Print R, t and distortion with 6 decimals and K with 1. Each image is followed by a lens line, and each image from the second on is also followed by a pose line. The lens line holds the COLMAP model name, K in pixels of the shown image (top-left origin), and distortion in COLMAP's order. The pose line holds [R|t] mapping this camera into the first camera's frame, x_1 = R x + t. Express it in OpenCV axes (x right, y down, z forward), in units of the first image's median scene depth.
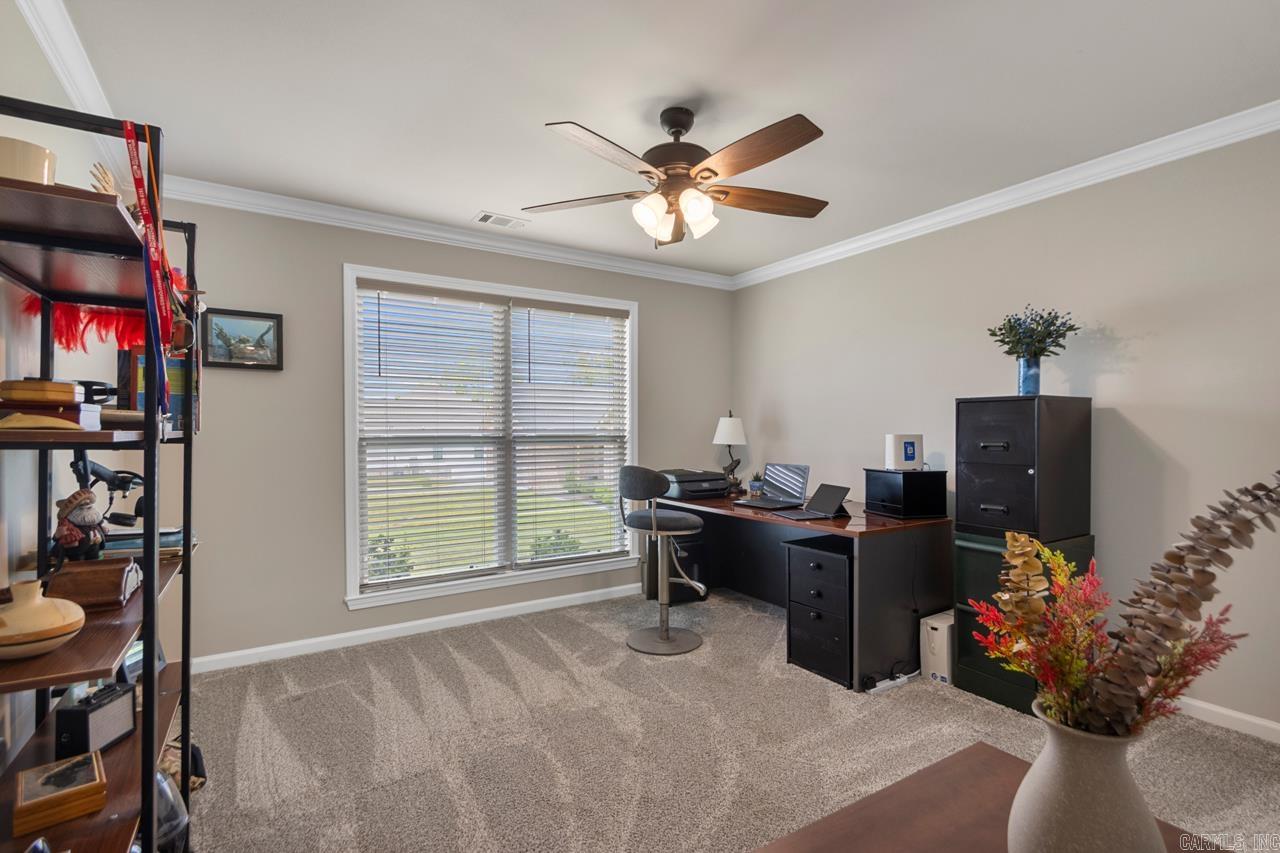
lens RADIAL K [[598.4, 0, 650.3], [0, 598.4, 427.8], [0, 0, 1]] dist [0.014251, -0.006084]
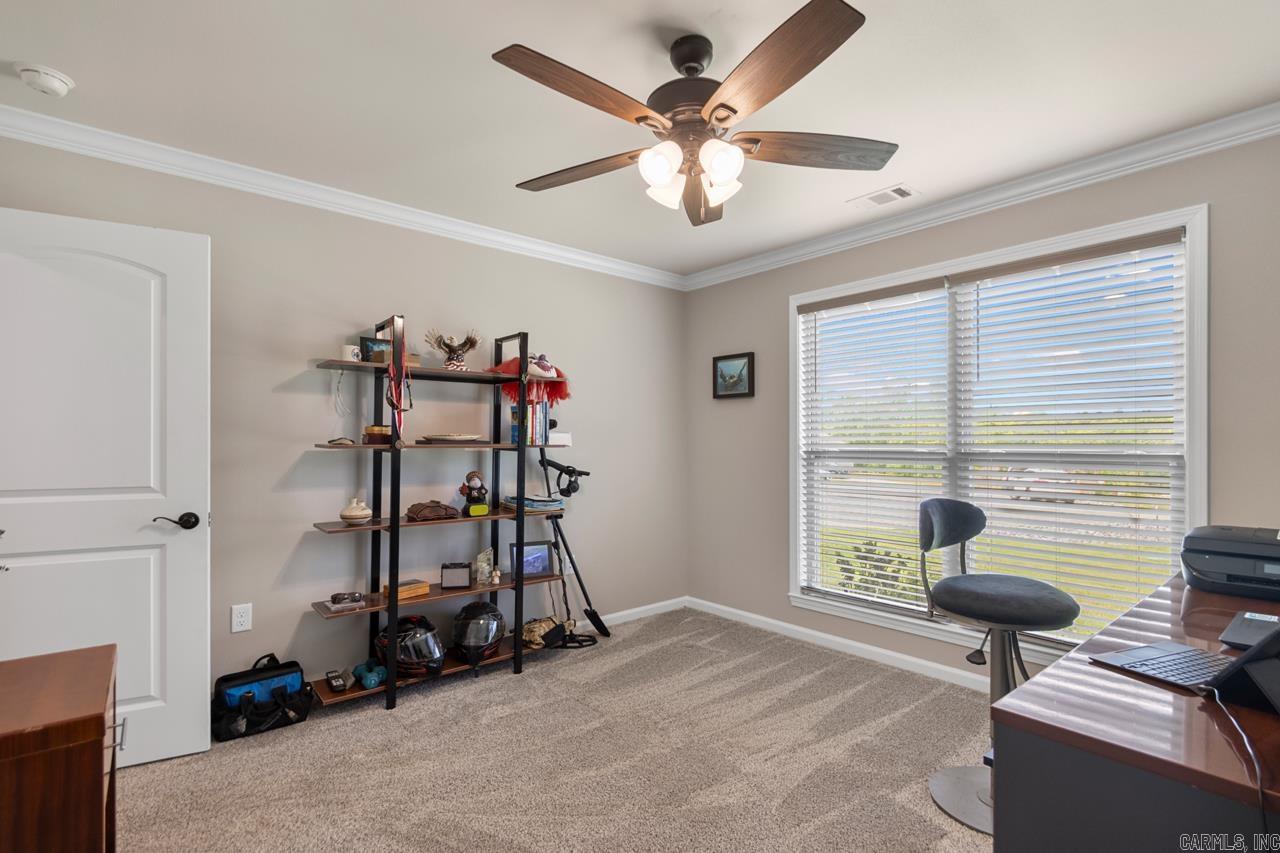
lens RADIAL K [[598.4, 0, 642.9], [0, 598.4, 440.1], [0, 0, 1]] dist [0.014251, -0.006084]
pose [[0.144328, -0.004616, -0.989519, 0.588683], [0.000053, 0.999989, -0.004657, 0.001843], [0.989530, 0.000620, 0.144327, 0.590288]]
